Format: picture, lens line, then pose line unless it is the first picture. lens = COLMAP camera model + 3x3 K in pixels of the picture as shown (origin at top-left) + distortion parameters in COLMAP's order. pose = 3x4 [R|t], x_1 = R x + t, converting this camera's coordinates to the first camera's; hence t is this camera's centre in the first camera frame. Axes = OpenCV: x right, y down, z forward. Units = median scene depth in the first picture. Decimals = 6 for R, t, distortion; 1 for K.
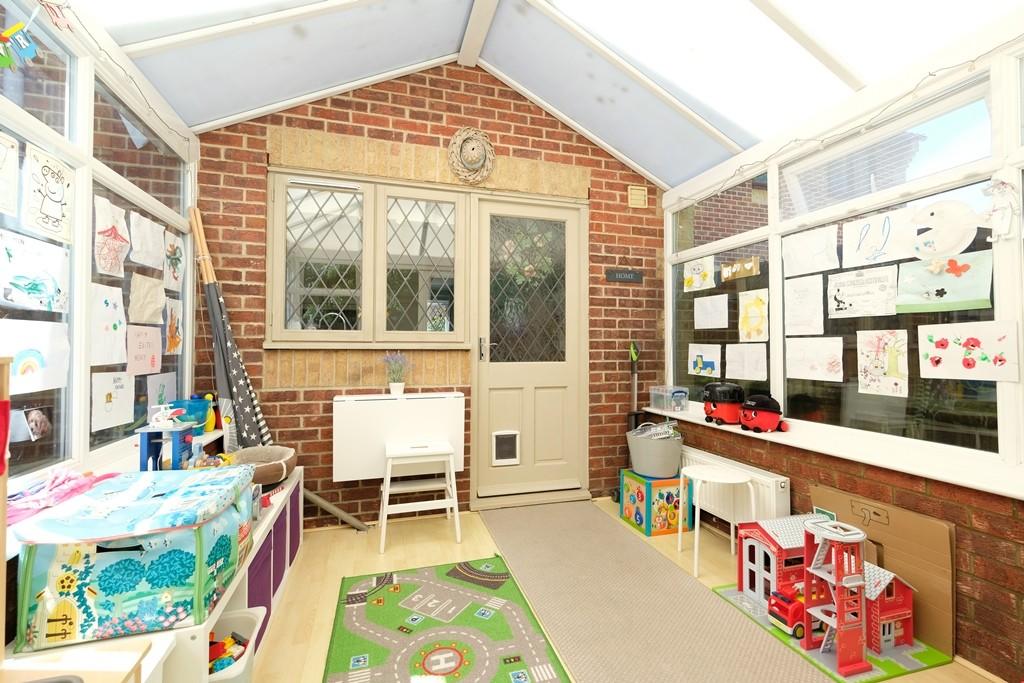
lens RADIAL K [[443.8, 0, 513.4], [0, 443.8, 340.5], [0, 0, 1]] dist [-0.005155, 0.000189]
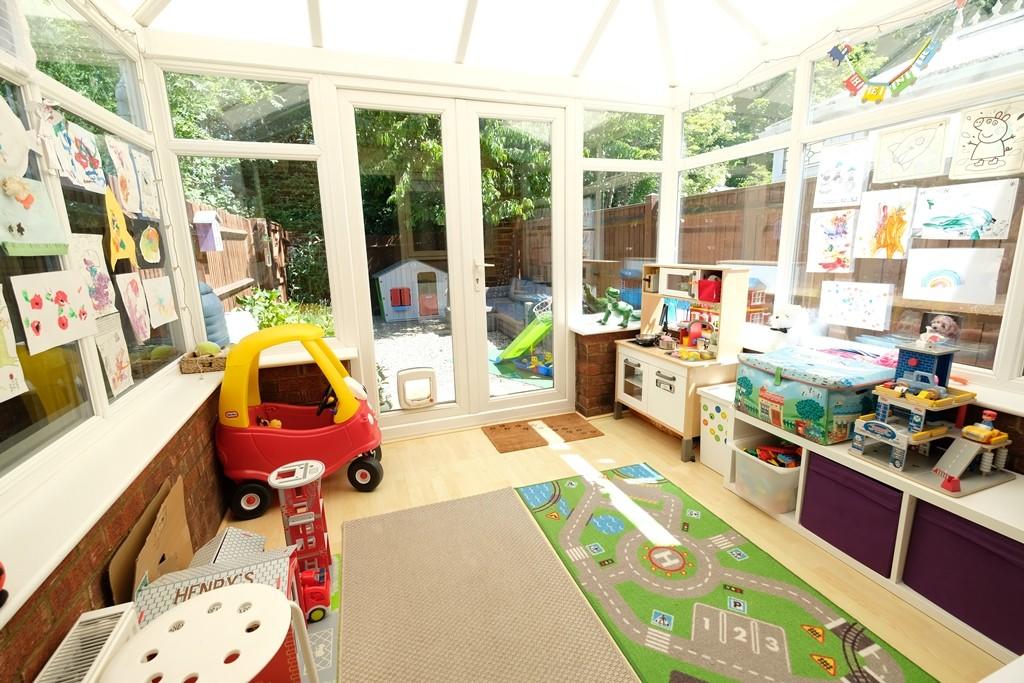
lens RADIAL K [[443.8, 0, 510.6], [0, 443.8, 338.5], [0, 0, 1]] dist [-0.005155, 0.000189]
pose [[-0.997981, 0.035588, -0.052609, 0.259136], [0.024636, 0.980331, 0.195817, -0.058138], [0.058543, 0.194125, -0.979228, 1.834223]]
